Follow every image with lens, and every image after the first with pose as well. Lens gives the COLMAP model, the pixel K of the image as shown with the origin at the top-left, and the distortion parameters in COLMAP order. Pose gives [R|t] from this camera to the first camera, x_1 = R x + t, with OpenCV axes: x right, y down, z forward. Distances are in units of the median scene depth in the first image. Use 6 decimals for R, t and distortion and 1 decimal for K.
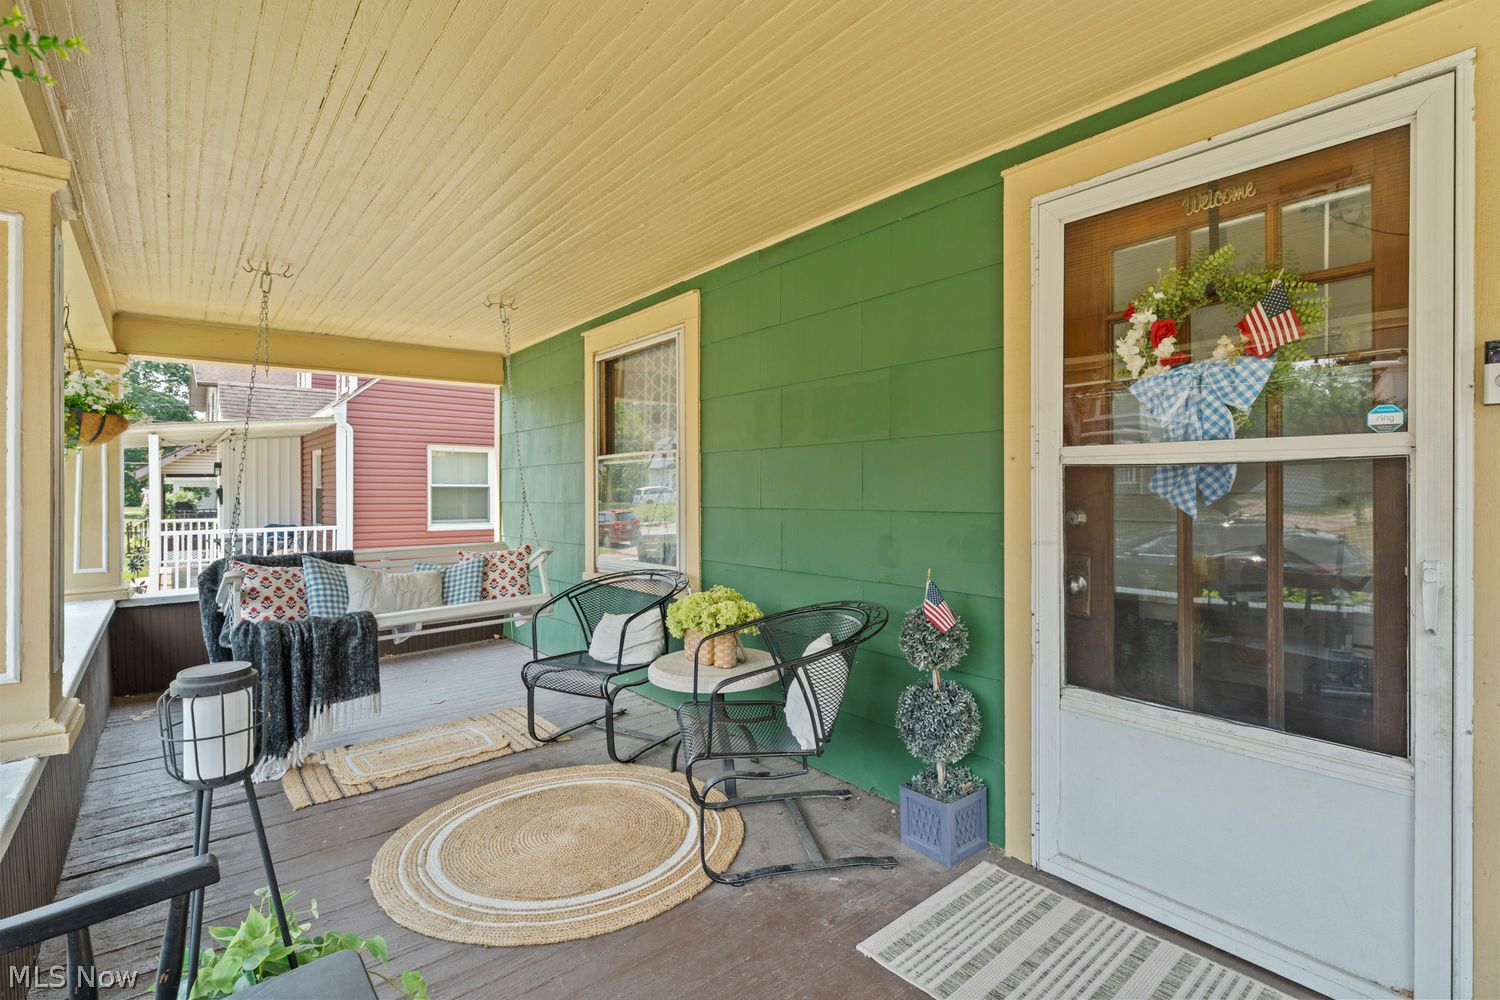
lens RADIAL K [[678.1, 0, 750.0], [0, 678.1, 500.0], [0, 0, 1]] dist [0.002085, -0.000114]
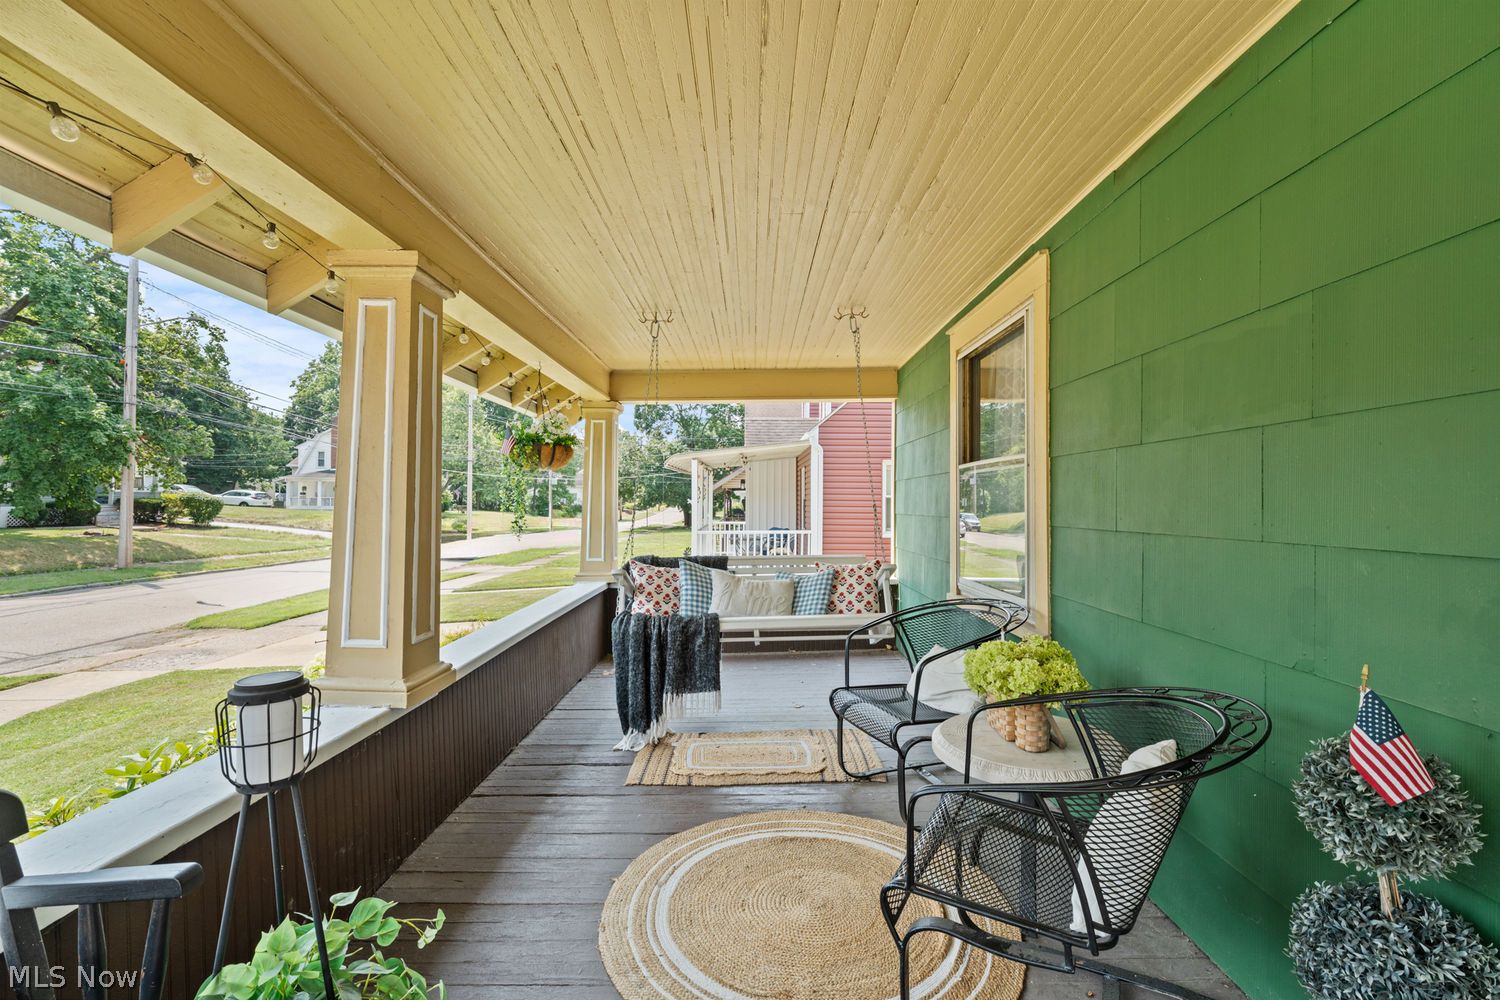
lens RADIAL K [[649.9, 0, 748.8], [0, 649.9, 497.5], [0, 0, 1]] dist [-0.001280, -0.000617]
pose [[0.779249, -0.000975, -0.626713, 0.138405], [-0.011184, 0.999818, -0.015461, -0.007779], [0.626614, 0.019058, 0.779097, 0.220156]]
